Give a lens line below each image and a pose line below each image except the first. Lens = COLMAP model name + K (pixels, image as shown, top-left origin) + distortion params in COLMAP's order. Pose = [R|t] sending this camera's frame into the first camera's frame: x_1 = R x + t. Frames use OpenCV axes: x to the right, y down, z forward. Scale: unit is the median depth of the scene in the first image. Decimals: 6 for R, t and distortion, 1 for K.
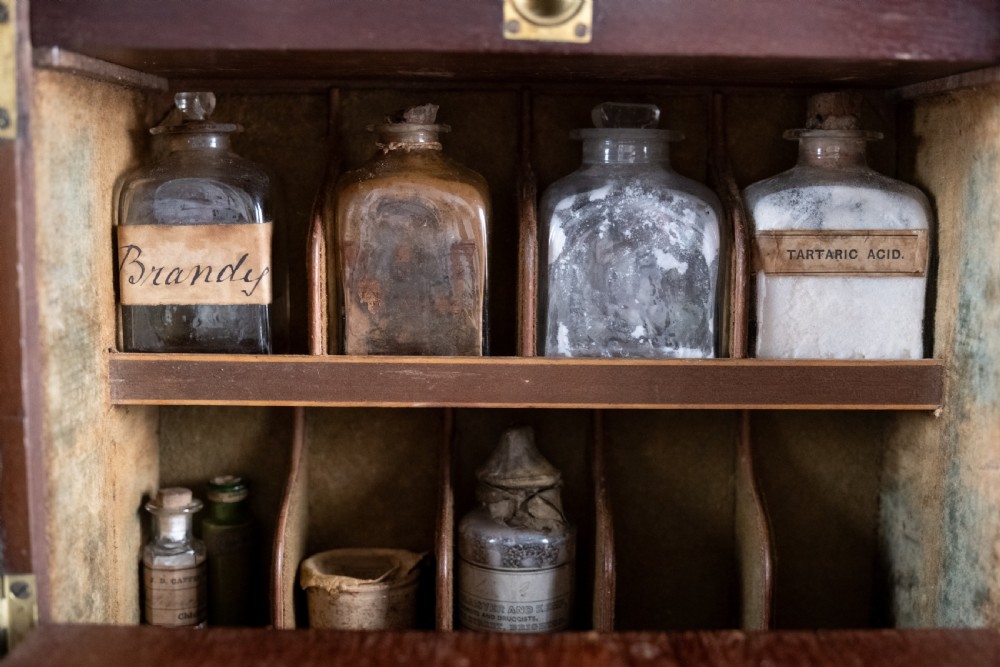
lens RADIAL K [[1258.3, 0, 506.7], [0, 1258.3, 328.9], [0, 0, 1]] dist [-0.018729, 0.000000]
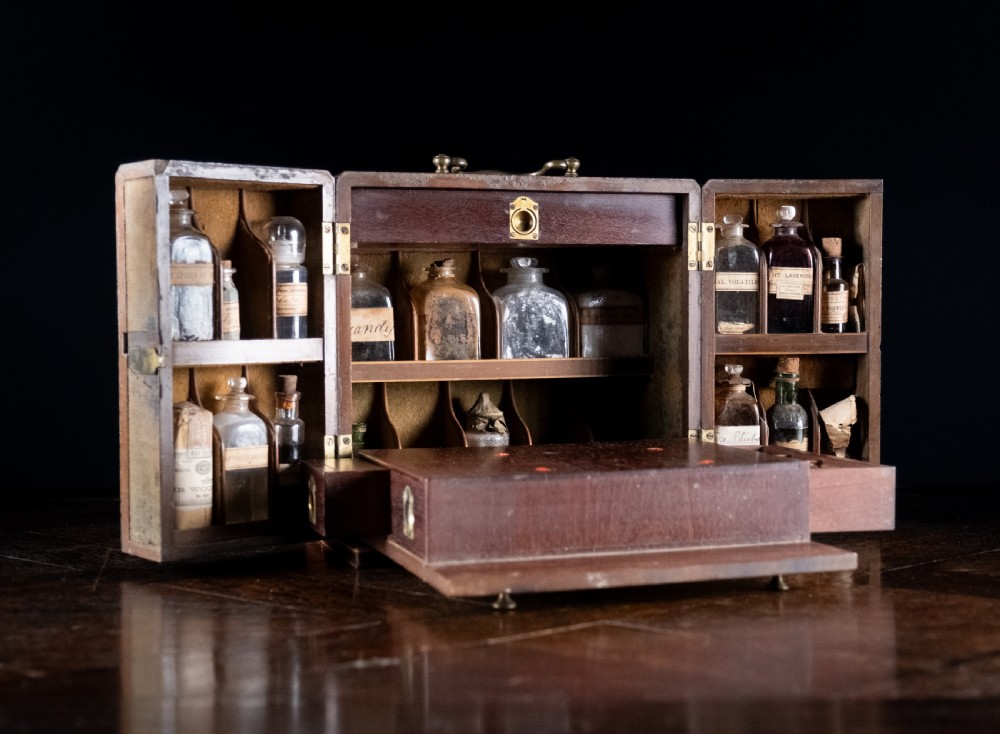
lens RADIAL K [[1606.6, 0, 501.1], [0, 1606.6, 299.6], [0, 0, 1]] dist [-0.024441, 0.000000]
pose [[0.955578, -0.015945, 0.294308, -0.911196], [0.052309, 0.991859, -0.116104, 0.275184], [-0.290061, 0.126342, 0.948632, -2.036533]]
